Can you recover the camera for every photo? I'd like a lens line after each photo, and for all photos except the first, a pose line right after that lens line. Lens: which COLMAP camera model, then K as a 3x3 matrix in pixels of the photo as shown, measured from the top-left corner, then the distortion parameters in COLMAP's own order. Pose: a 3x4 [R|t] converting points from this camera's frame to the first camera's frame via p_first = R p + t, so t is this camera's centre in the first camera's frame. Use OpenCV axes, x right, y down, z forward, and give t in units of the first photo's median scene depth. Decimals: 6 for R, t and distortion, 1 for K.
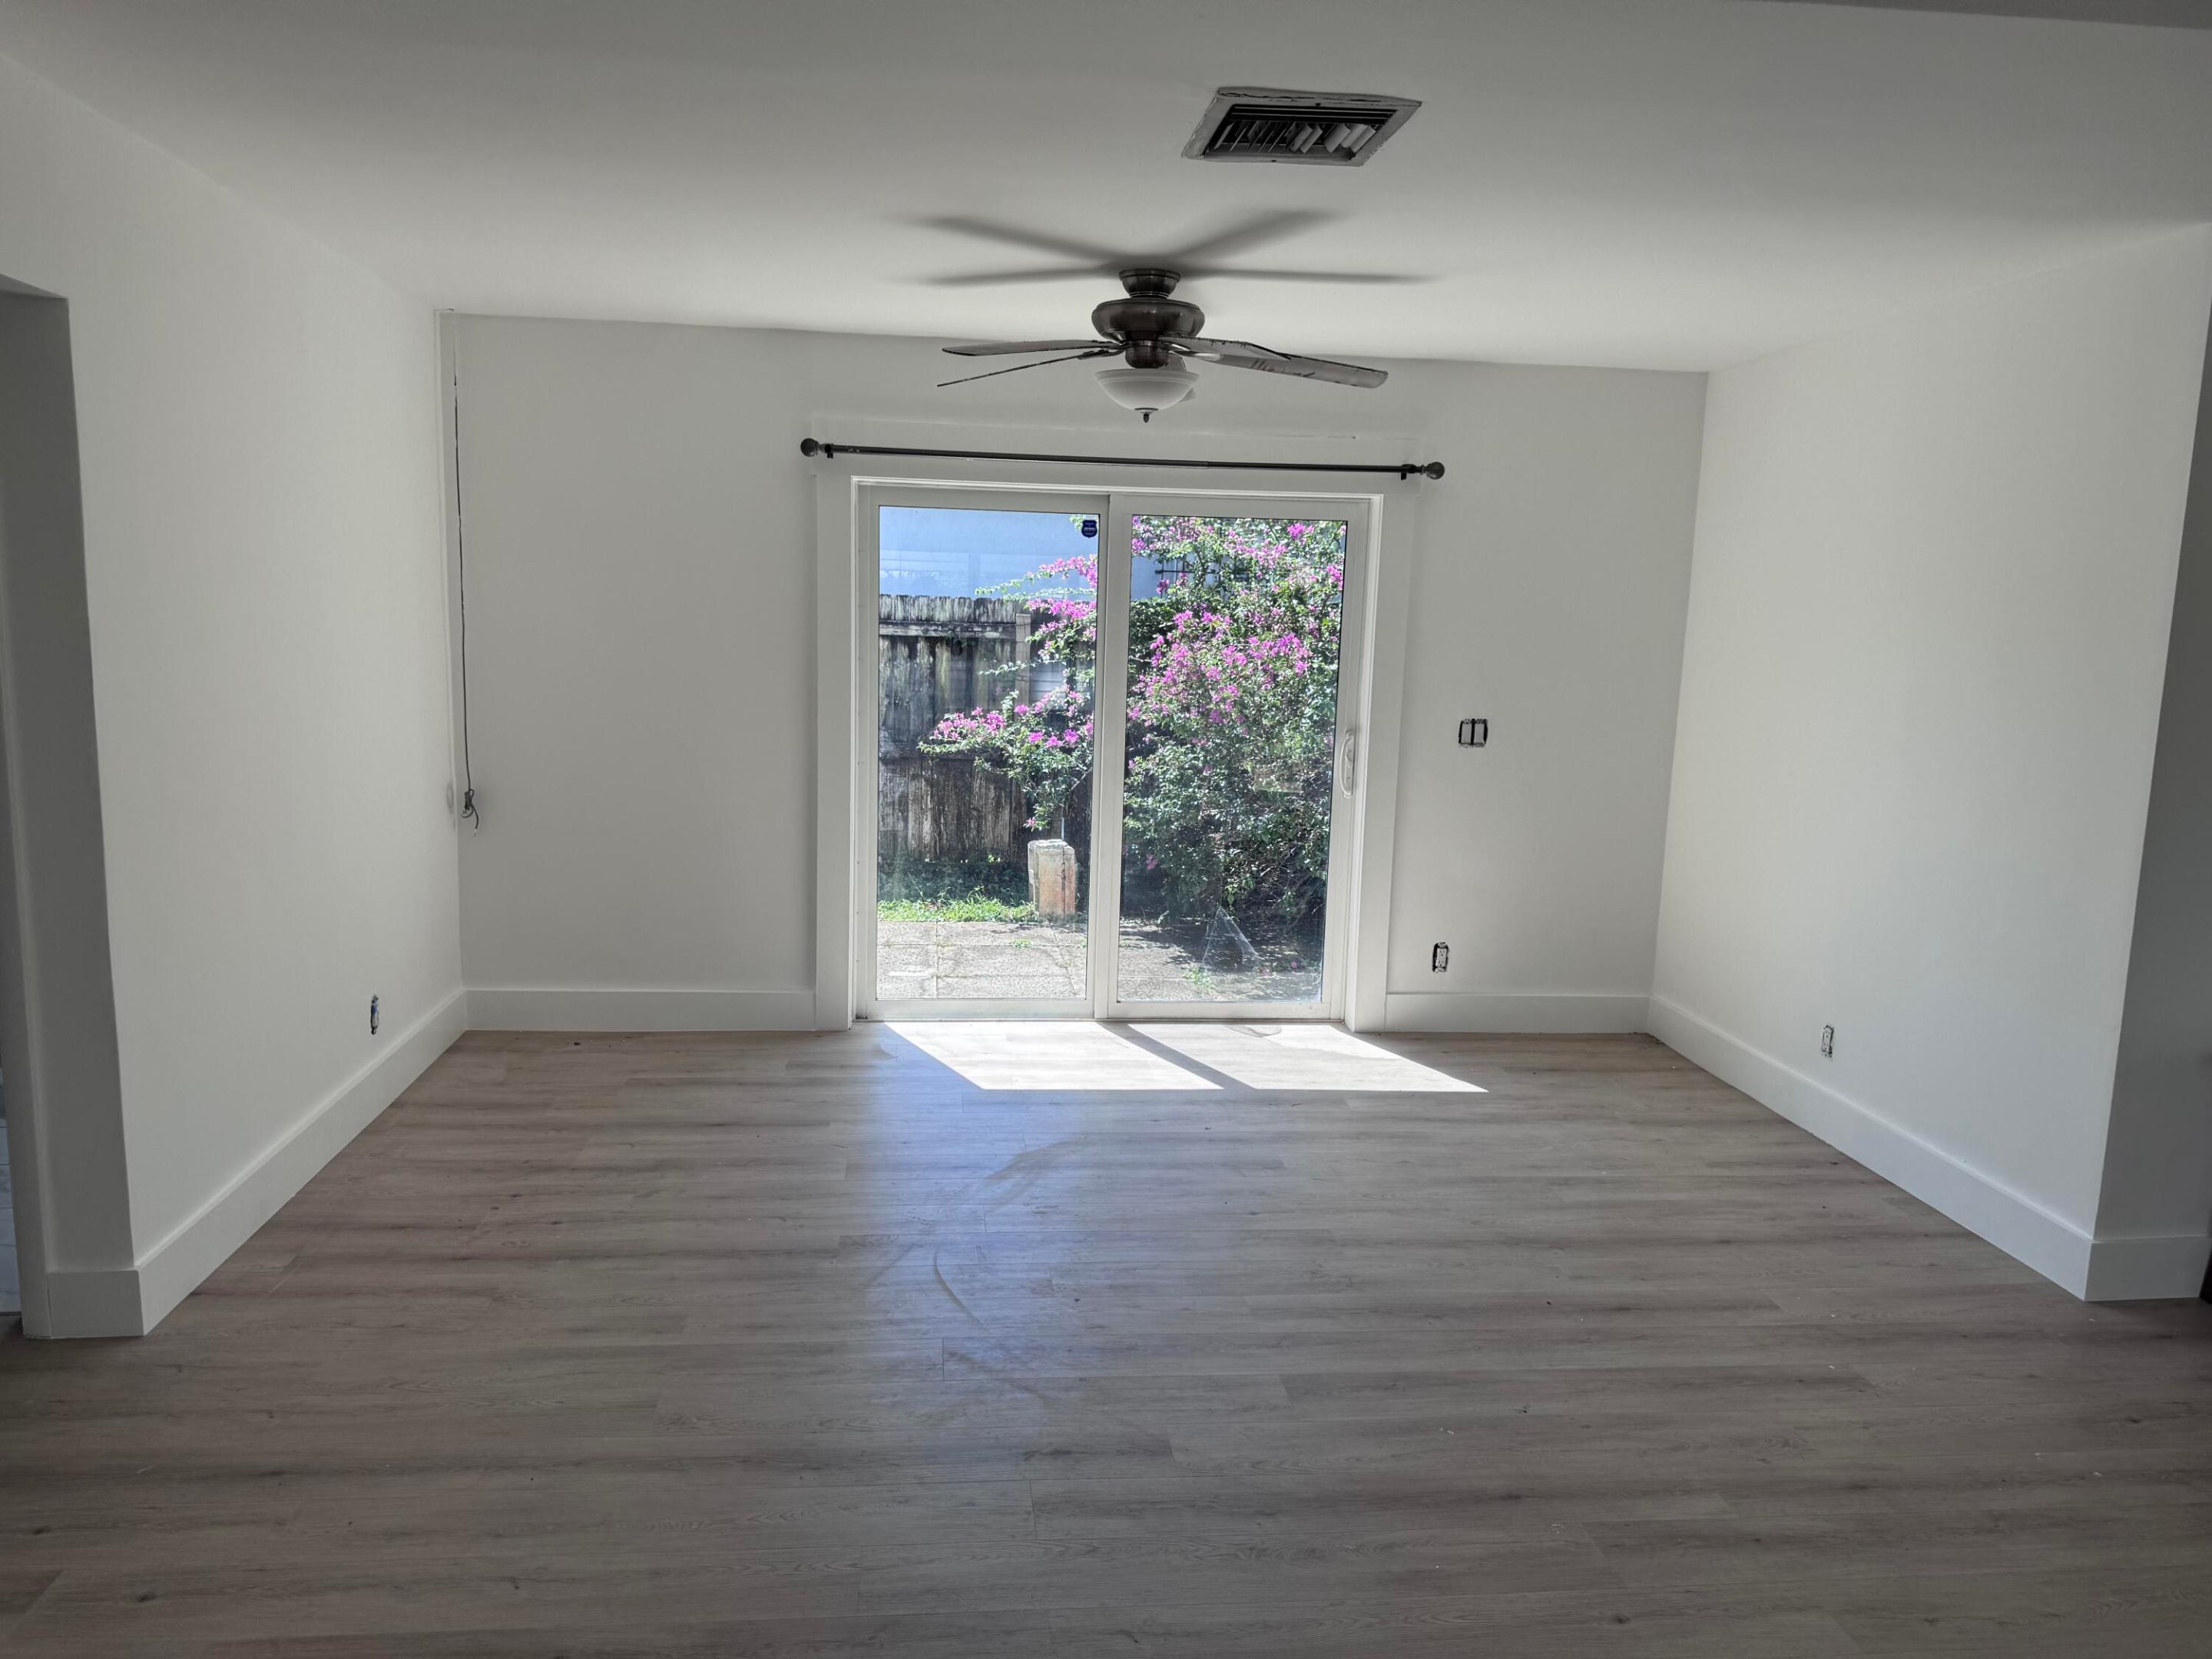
lens RADIAL K [[1544.2, 0, 1106.0], [0, 1544.2, 829.5], [0, 0, 1]] dist [0.143905, -0.219426]
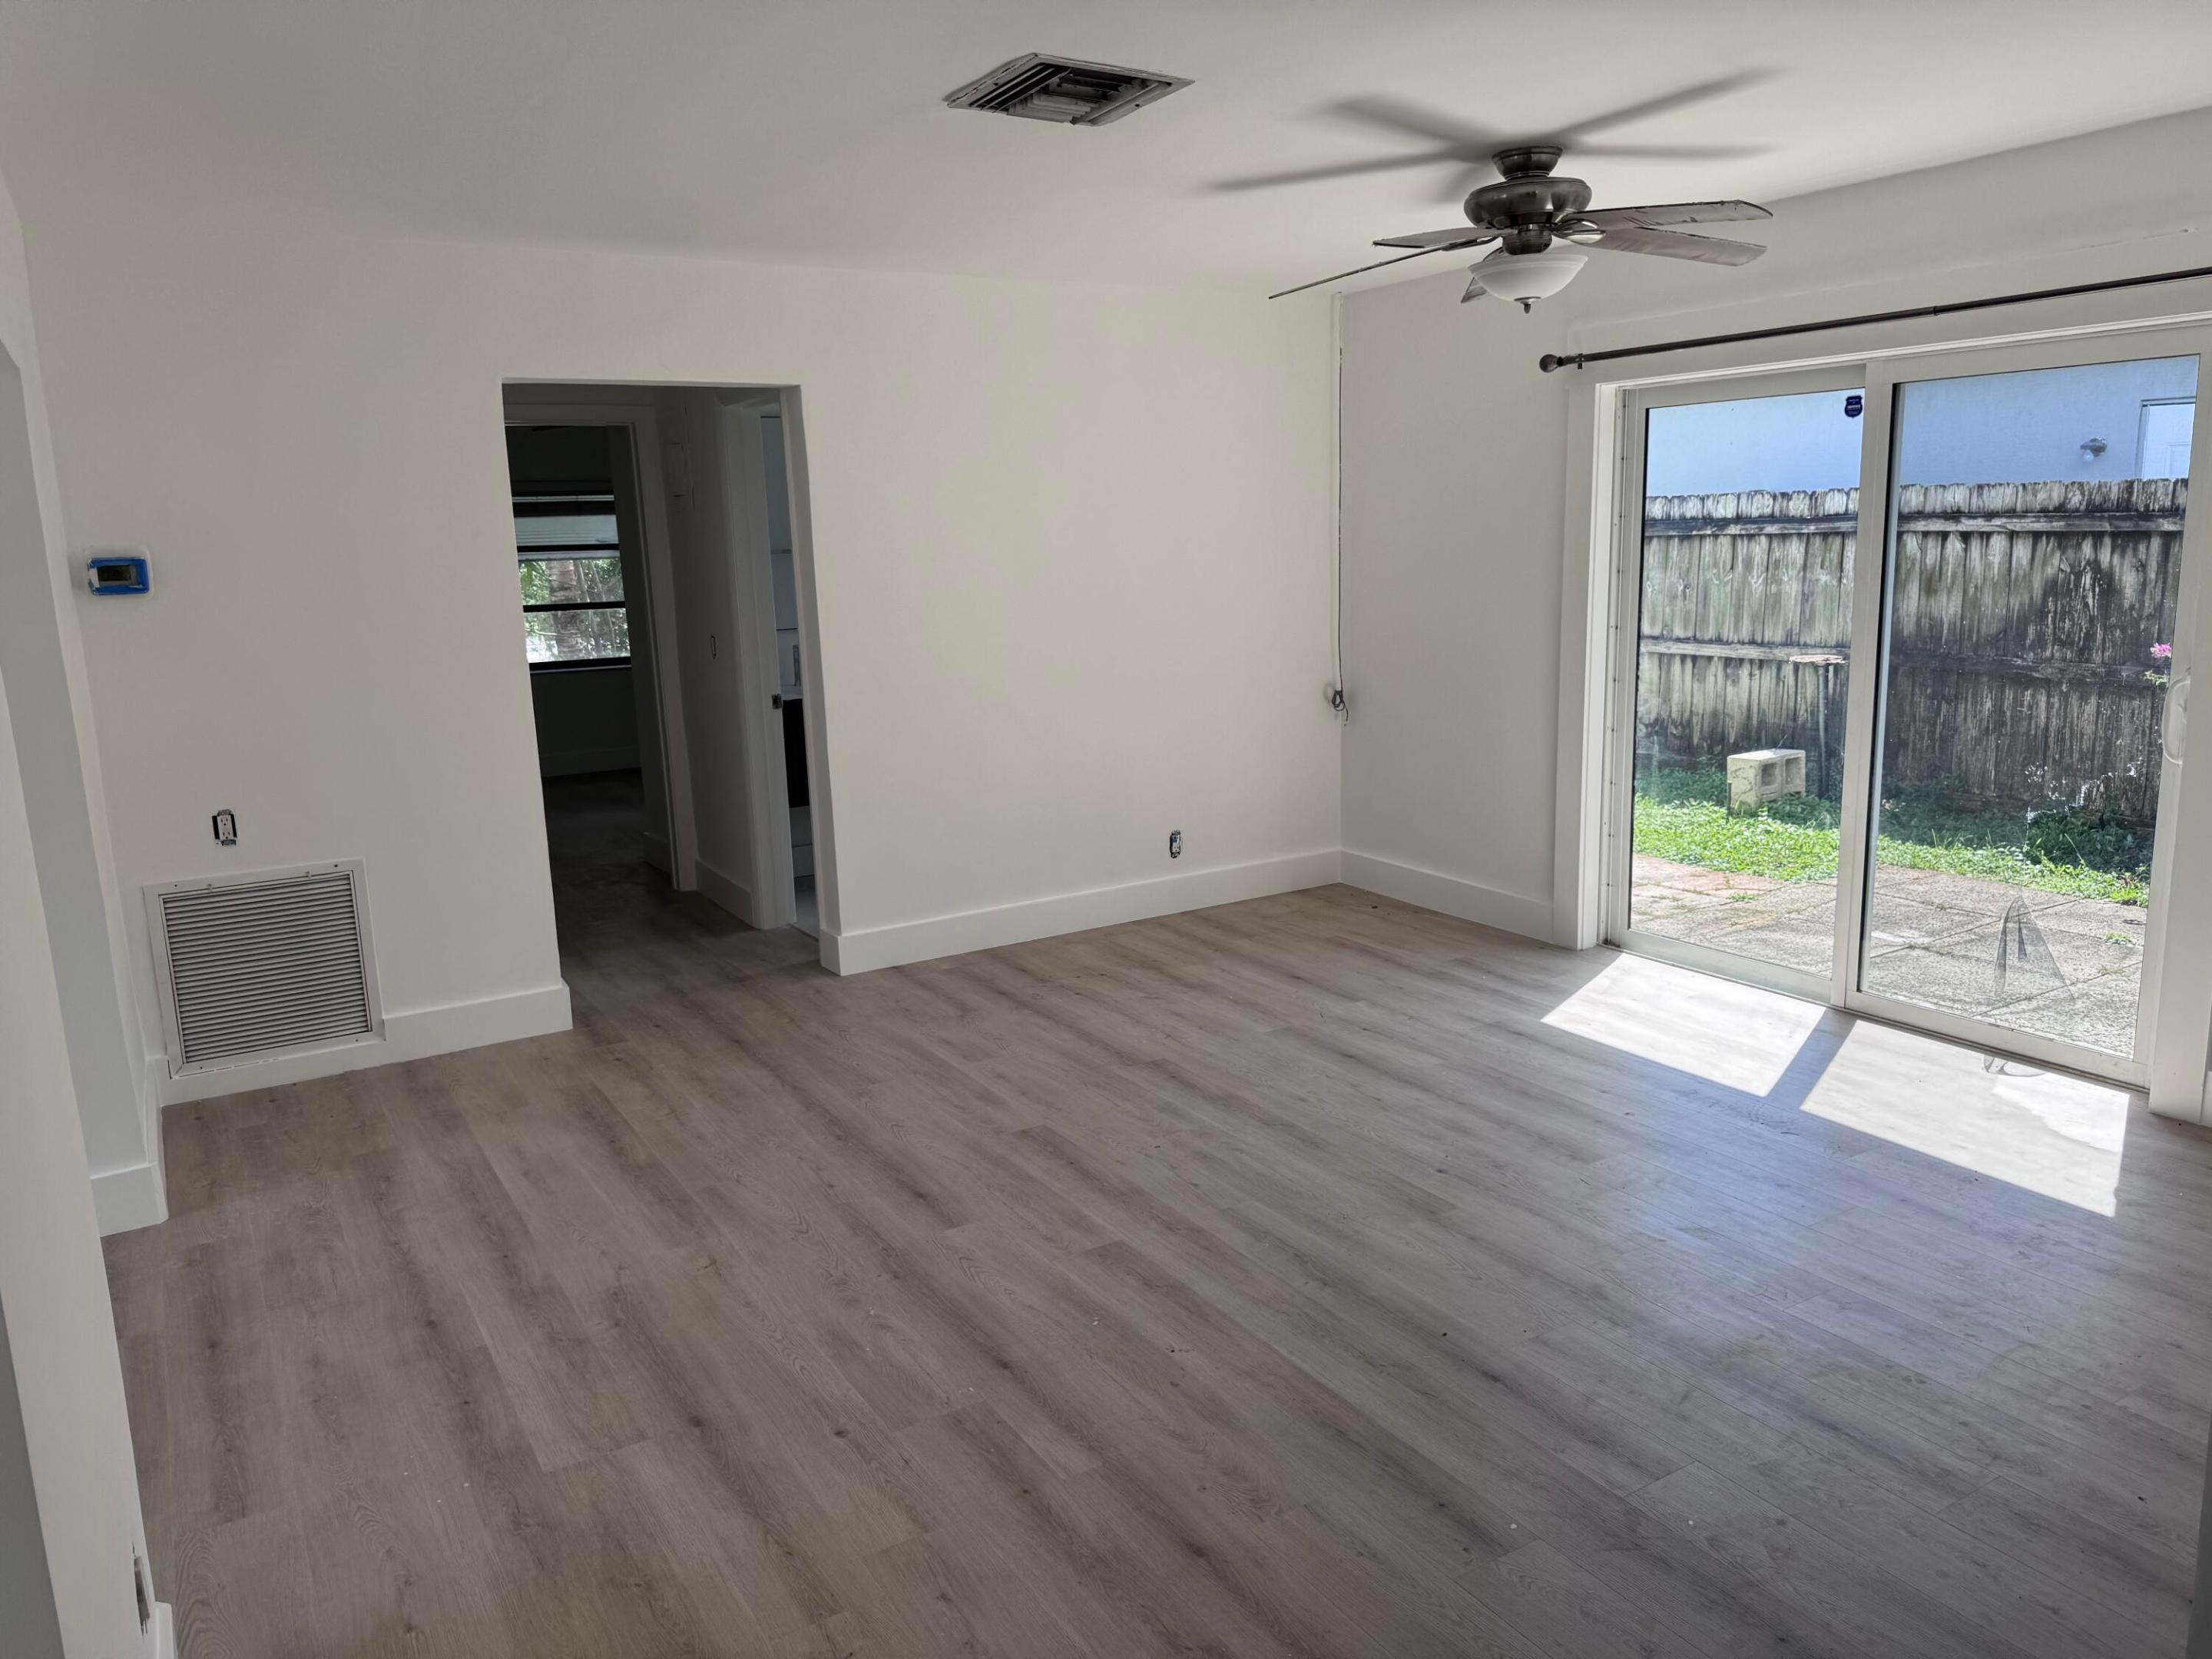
lens RADIAL K [[1544.2, 0, 1106.0], [0, 1544.2, 829.5], [0, 0, 1]] dist [0.143905, -0.219426]
pose [[0.424571, 0.133249, -0.895536, 0.740757], [-0.085018, 0.990608, 0.107089, -0.036371], [0.901394, 0.030670, 0.431912, 0.365623]]
